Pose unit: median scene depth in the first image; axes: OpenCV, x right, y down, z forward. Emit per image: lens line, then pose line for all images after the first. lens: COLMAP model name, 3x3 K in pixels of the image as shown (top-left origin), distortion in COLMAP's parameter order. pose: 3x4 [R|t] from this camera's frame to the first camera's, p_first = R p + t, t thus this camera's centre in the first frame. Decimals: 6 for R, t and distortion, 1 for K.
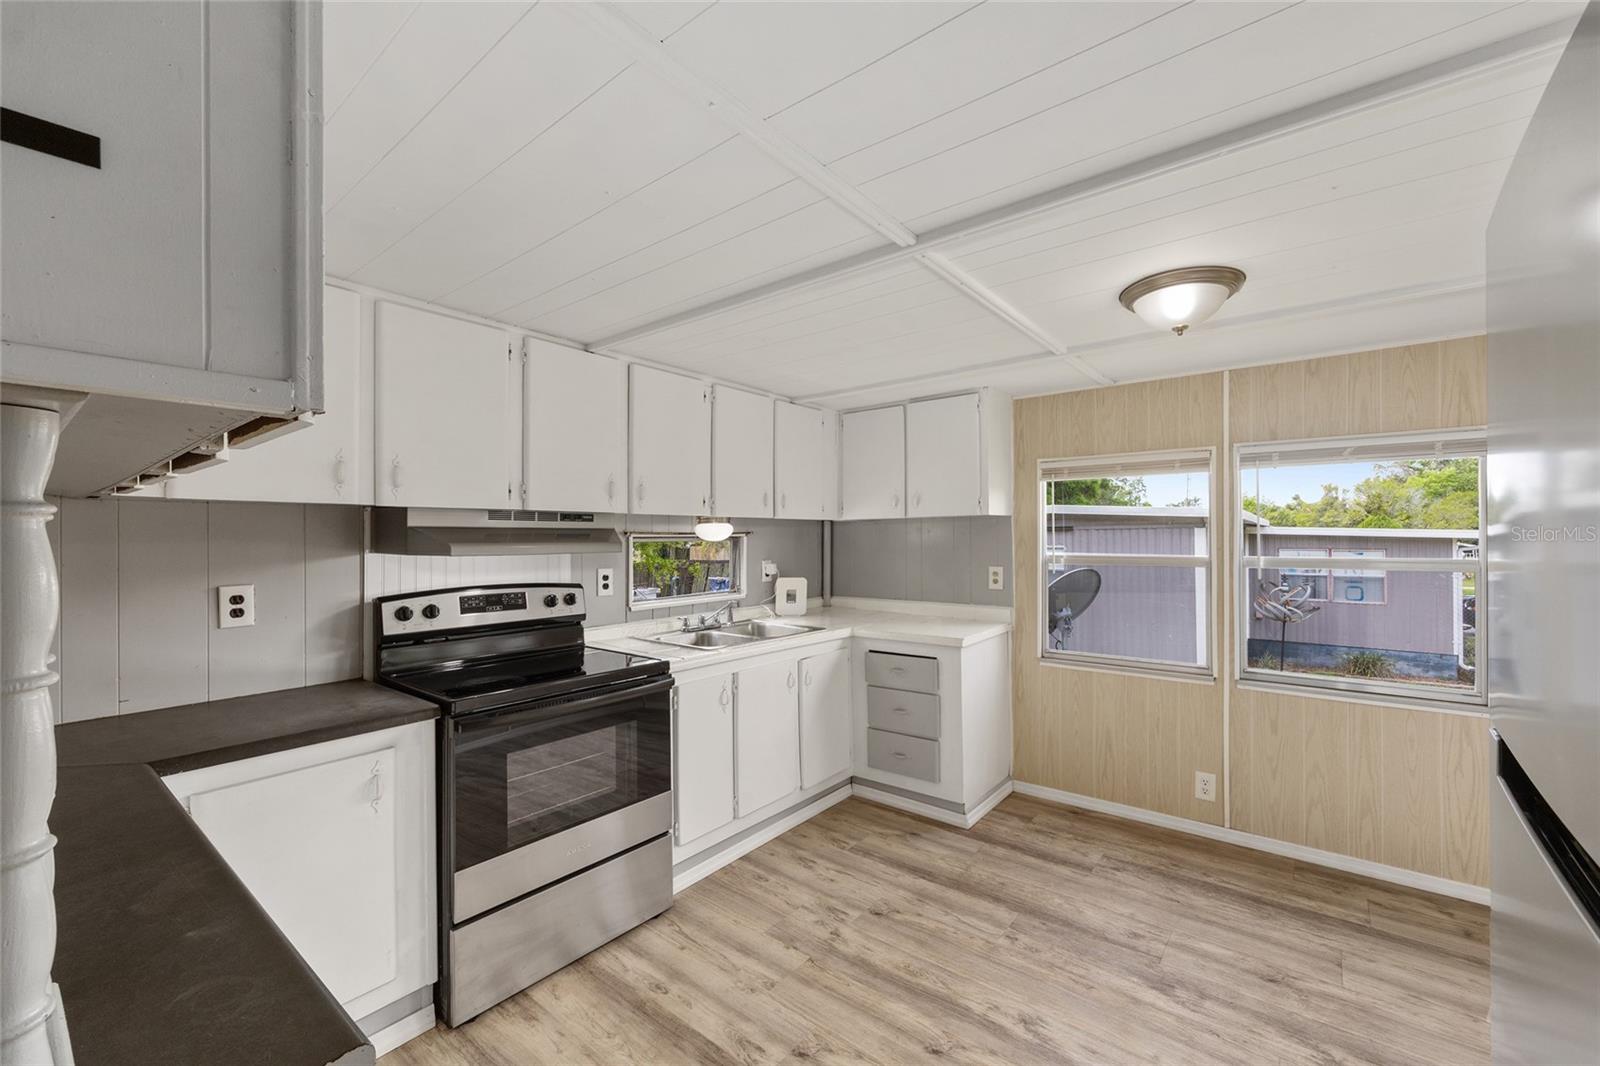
lens RADIAL K [[641.5, 0, 802.3], [0, 641.5, 536.7], [0, 0, 1]] dist [-0.004877, 0.002477]
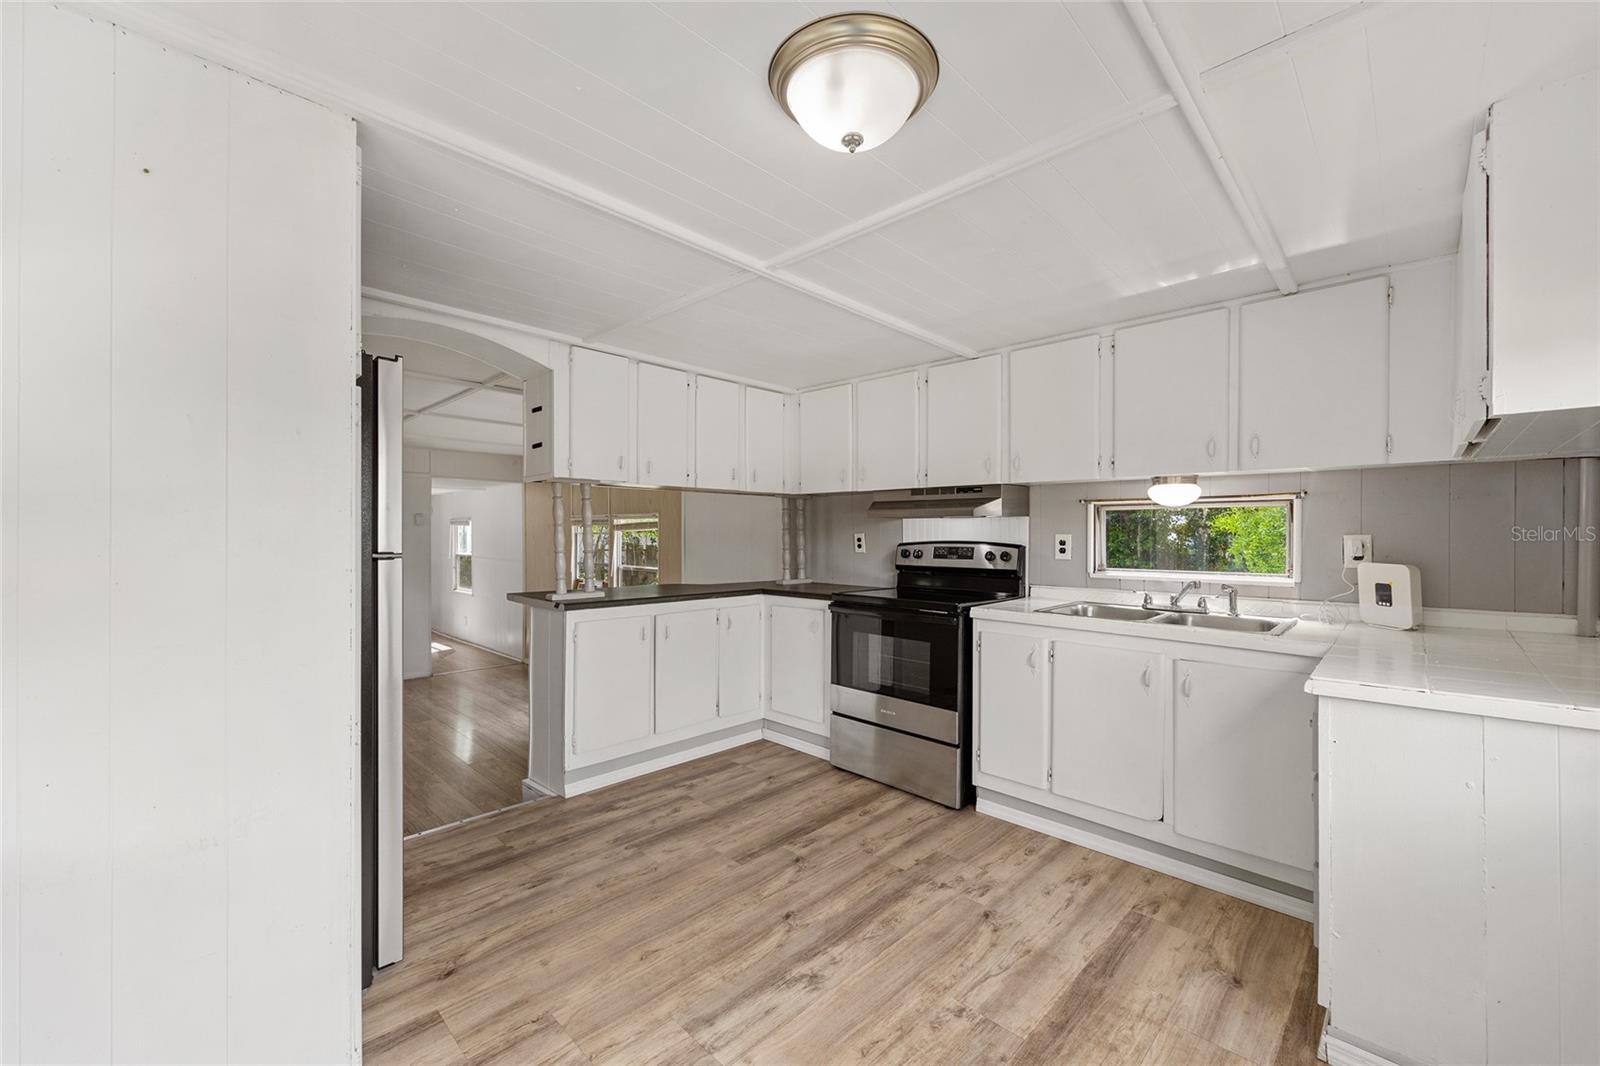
lens RADIAL K [[641.5, 0, 800.4], [0, 641.5, 537.0], [0, 0, 1]] dist [-0.004877, 0.002477]
pose [[-0.097164, 0.010168, -0.995216, 0.898547], [-0.002358, 0.999943, 0.010447, 0.048528], [0.995266, 0.003362, -0.097134, 0.728269]]
